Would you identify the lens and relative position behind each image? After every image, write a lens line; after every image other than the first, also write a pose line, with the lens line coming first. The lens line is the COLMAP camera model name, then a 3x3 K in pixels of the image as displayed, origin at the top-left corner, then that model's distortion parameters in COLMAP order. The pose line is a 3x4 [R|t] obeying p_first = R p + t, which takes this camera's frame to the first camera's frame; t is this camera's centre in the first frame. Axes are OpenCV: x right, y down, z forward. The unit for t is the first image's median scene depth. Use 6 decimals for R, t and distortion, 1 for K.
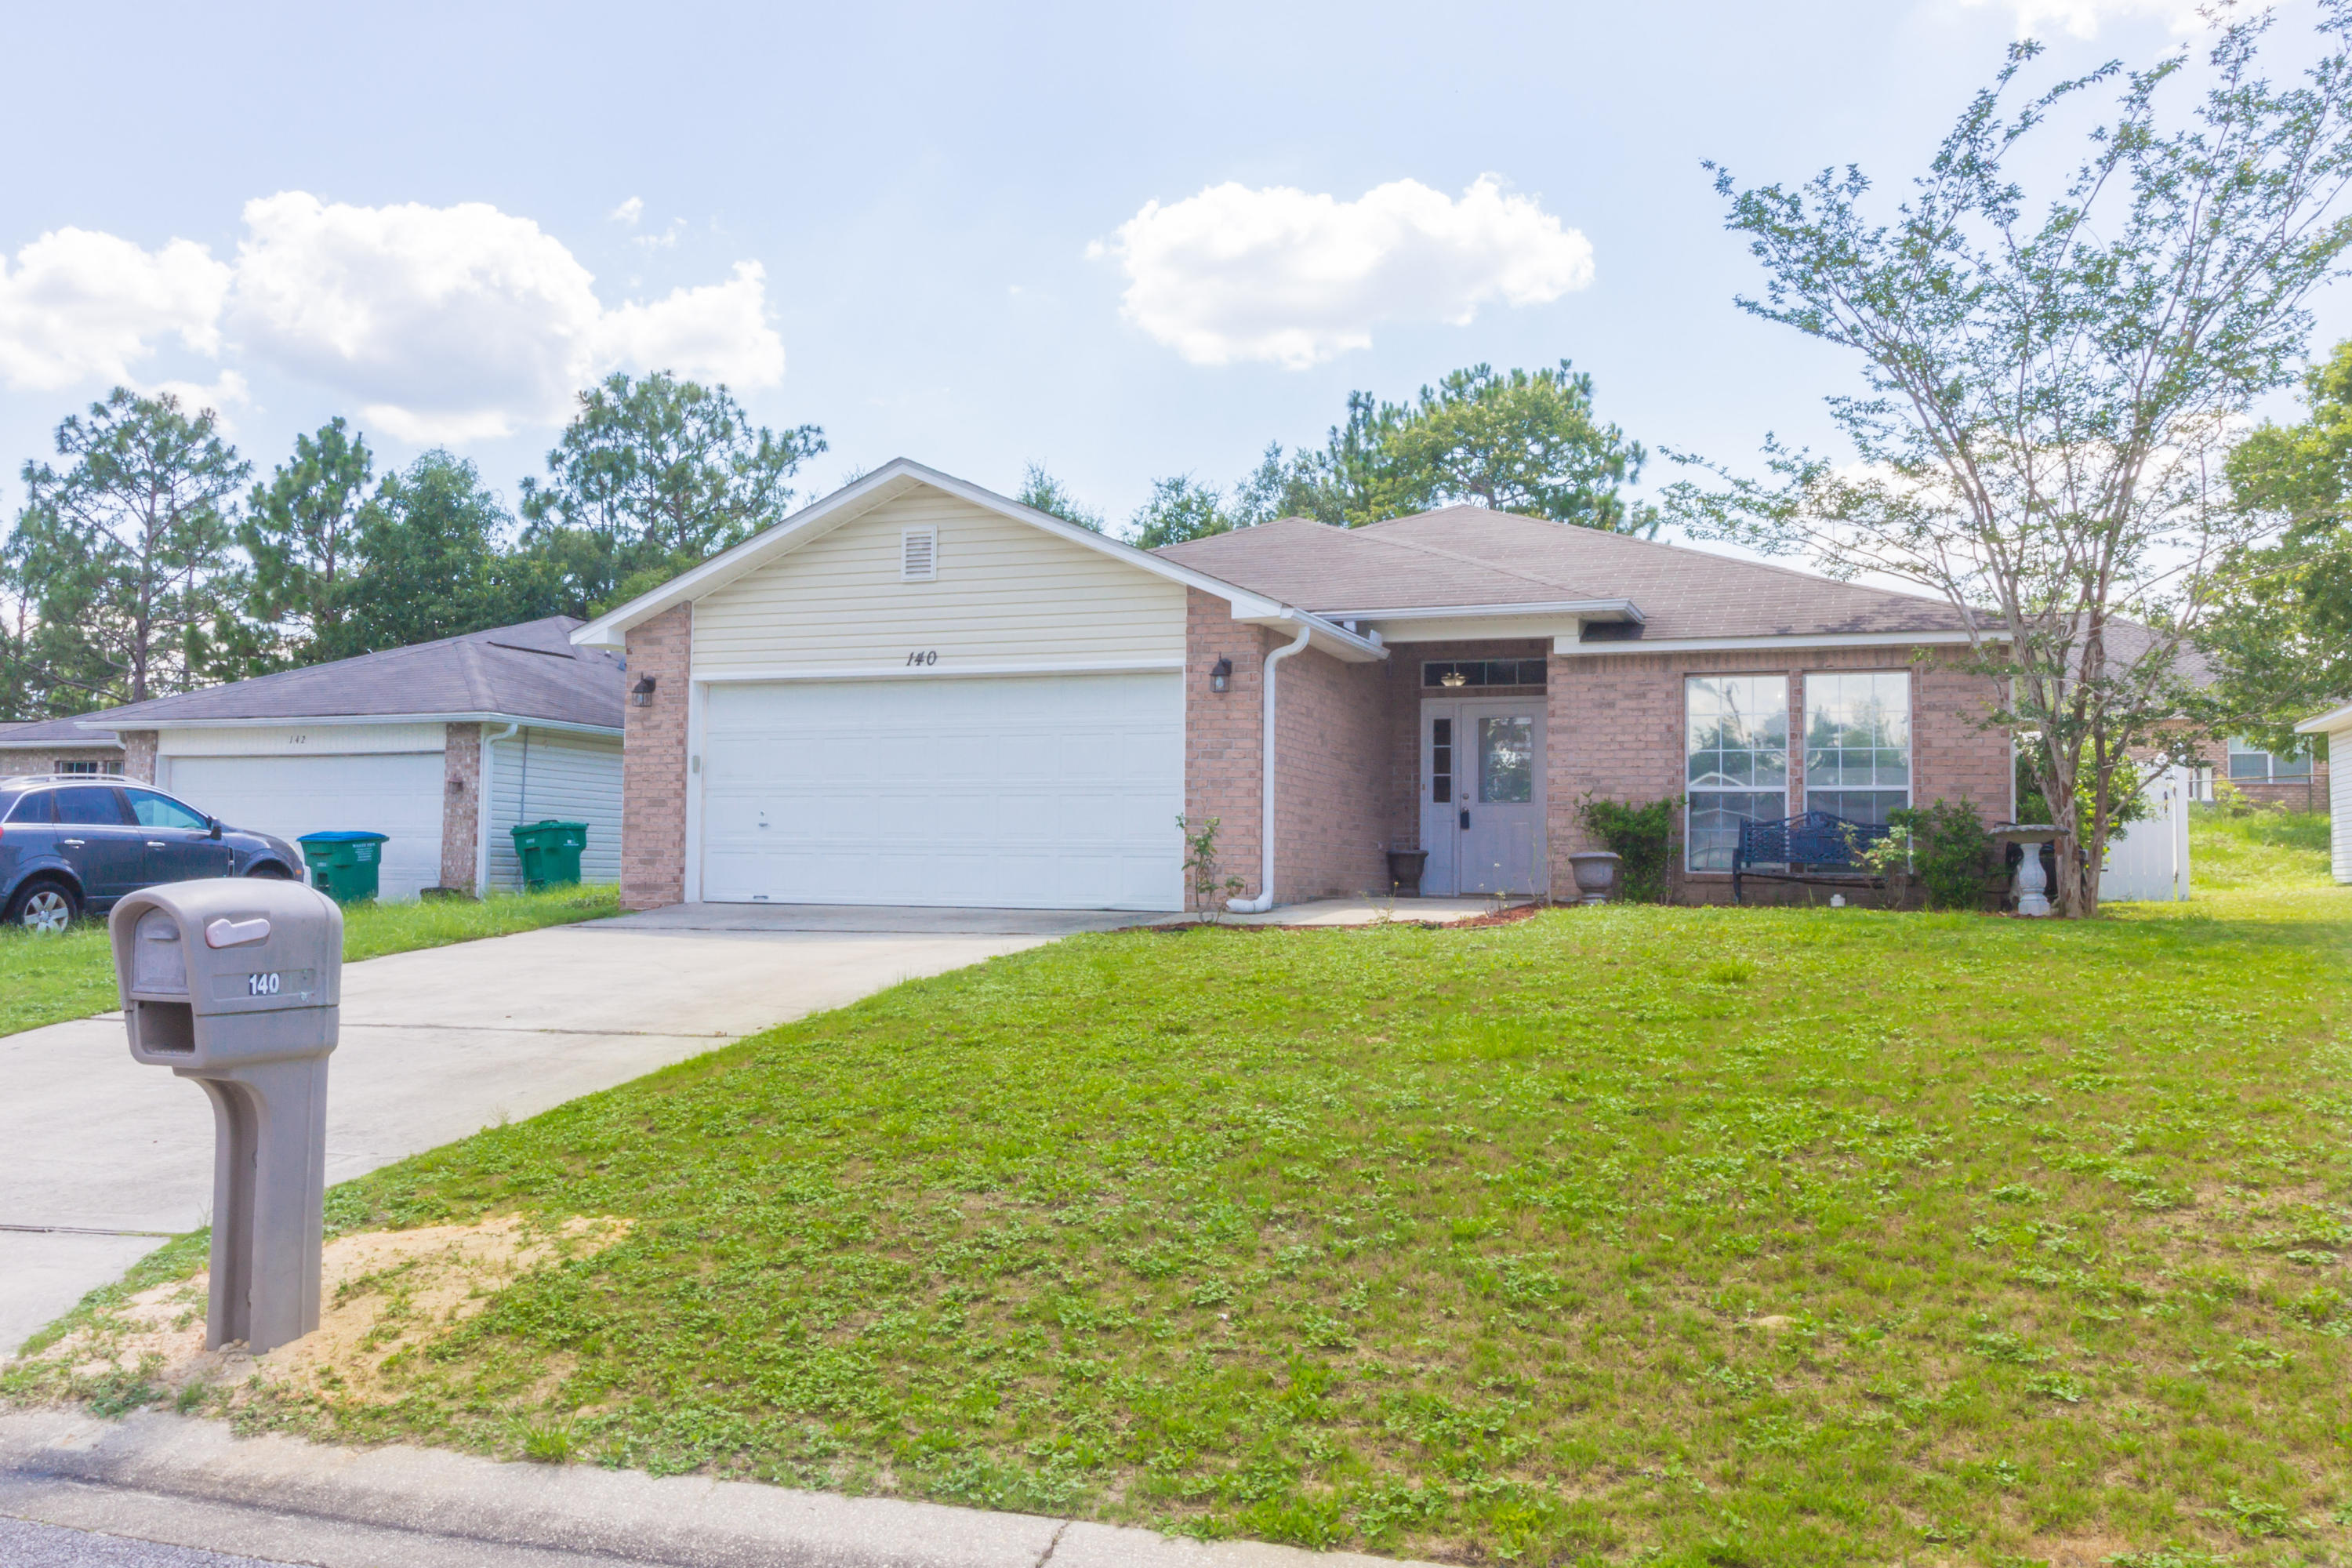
lens RADIAL K [[1783.6, 0, 1247.2], [0, 1783.6, 720.3], [0, 0, 1]] dist [0.002313, 0.000368]
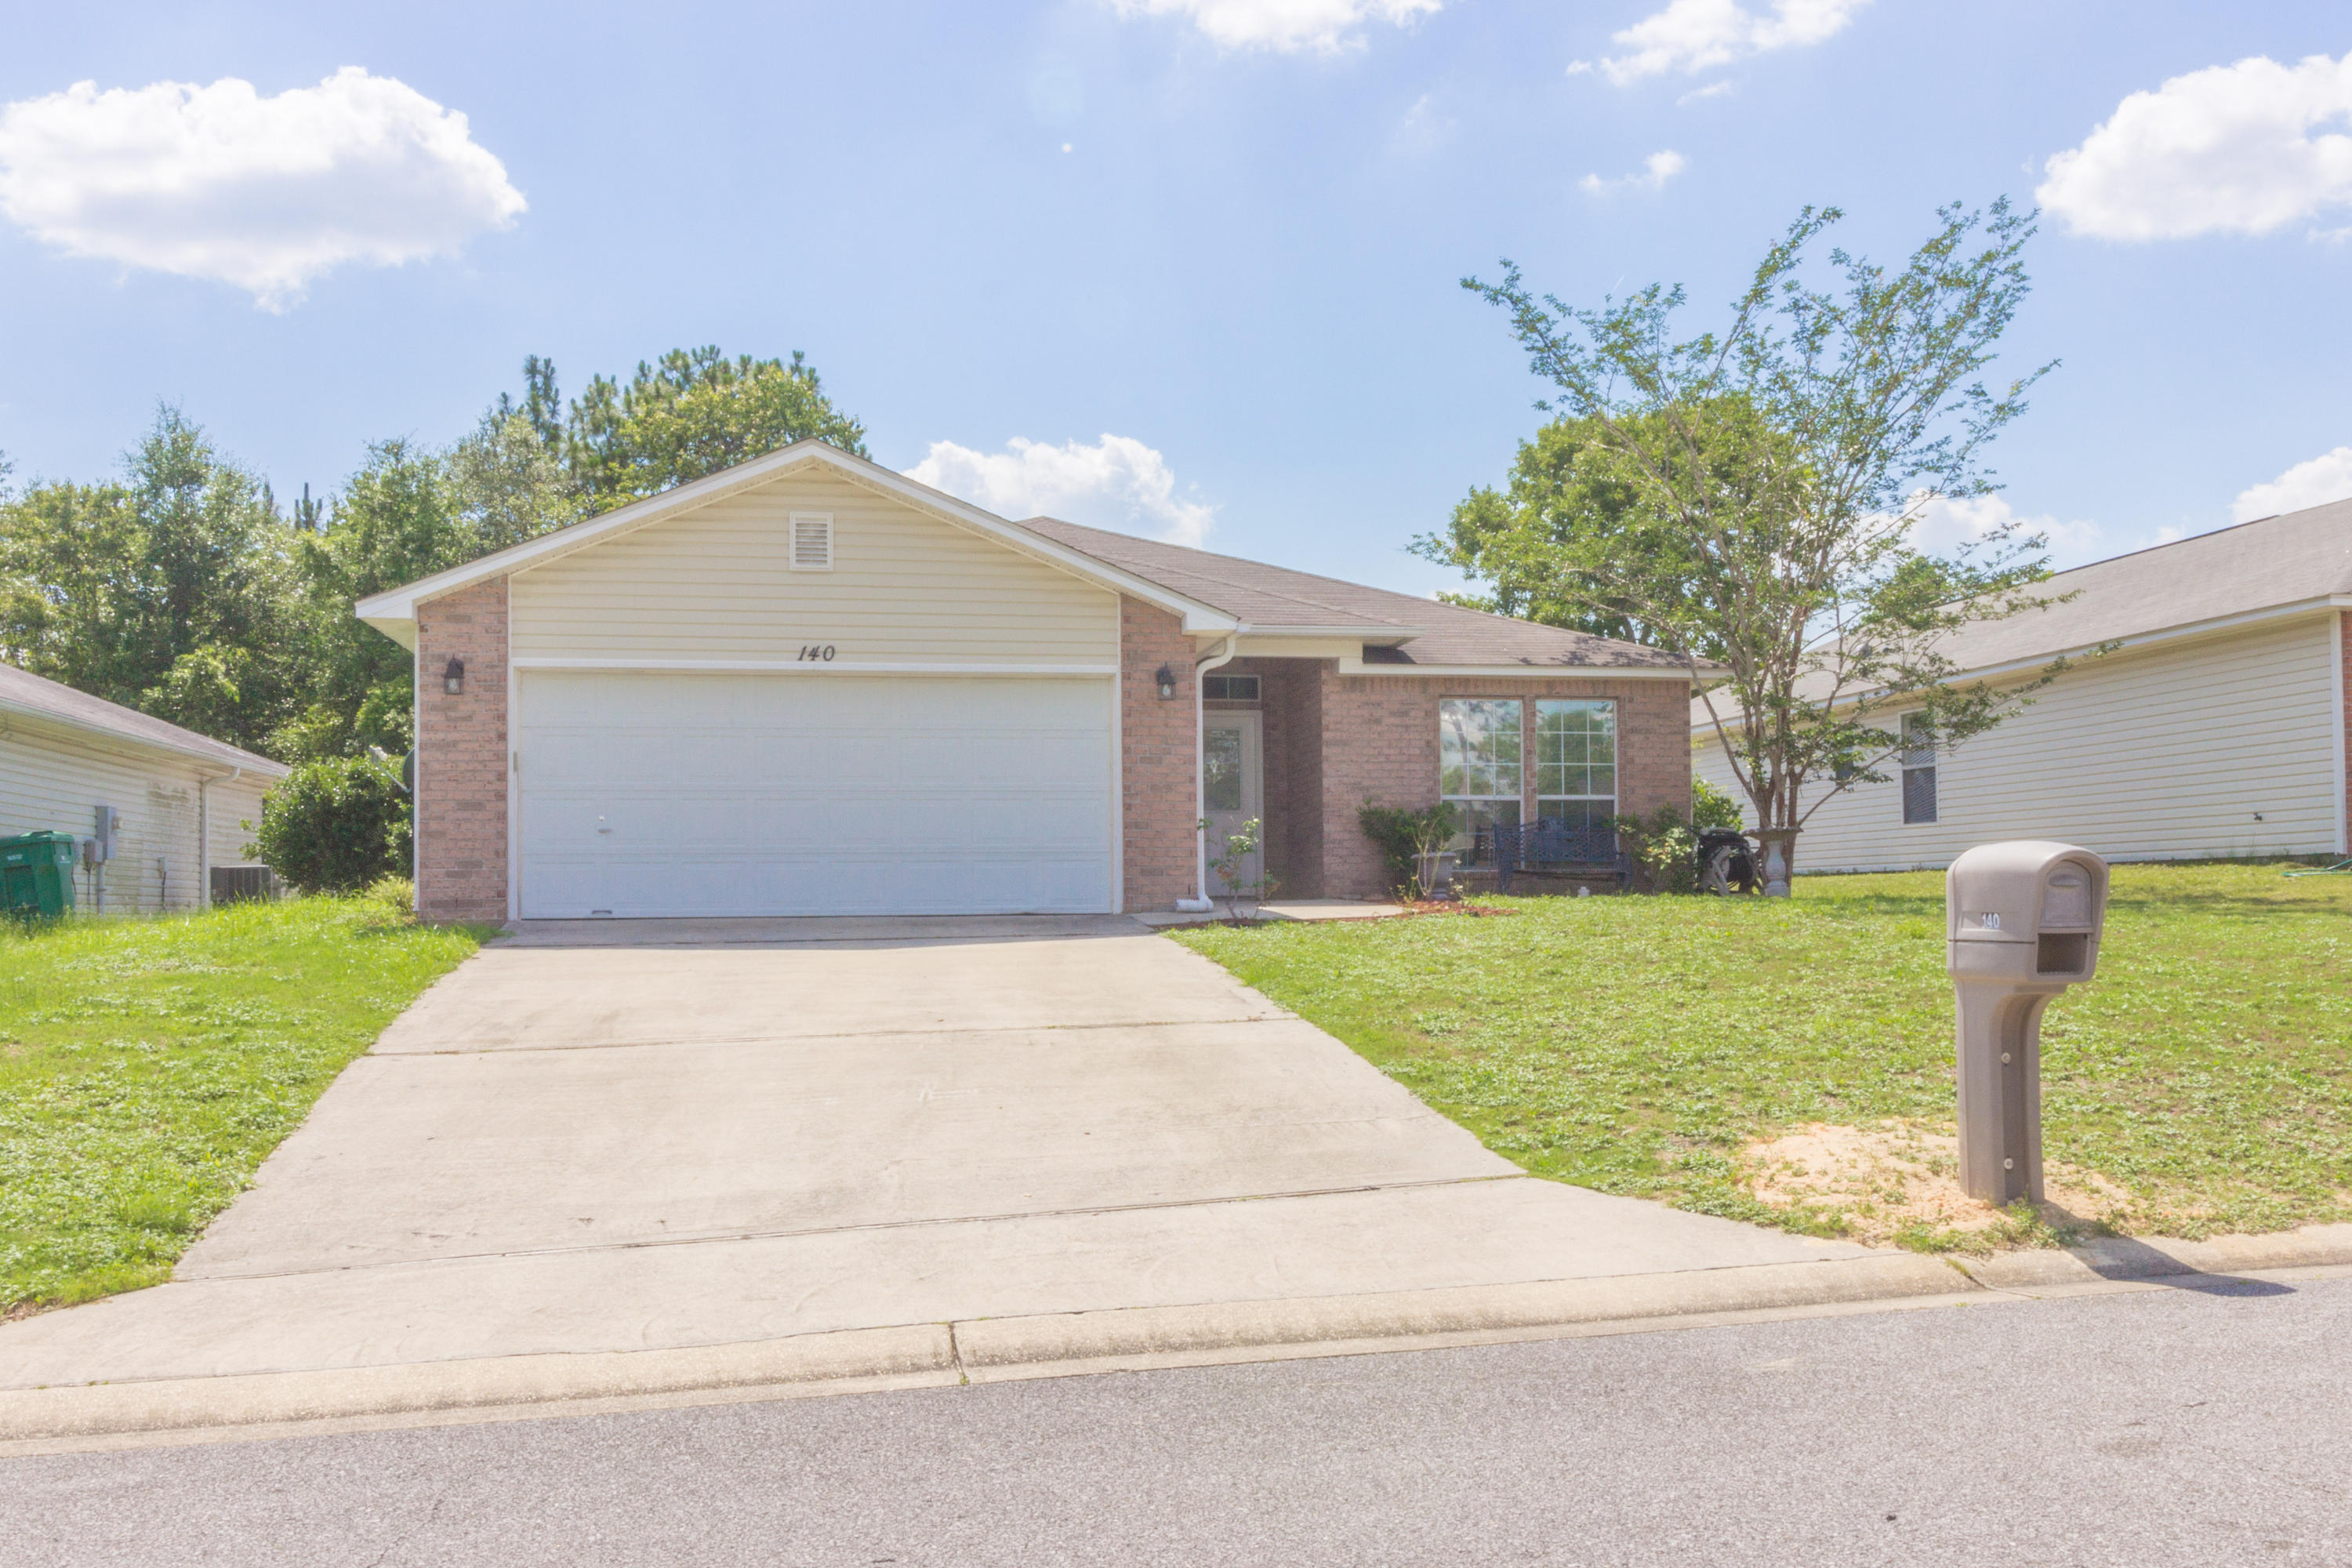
lens RADIAL K [[1888.4, 0, 1268.4], [0, 1888.4, 785.6], [0, 0, 1]] dist [-0.046351, -0.000675]
pose [[0.866391, 0.009166, 0.499283, -0.446714], [-0.022528, 0.999531, 0.020742, 0.008539], [-0.498859, -0.029218, 0.866191, 0.017775]]
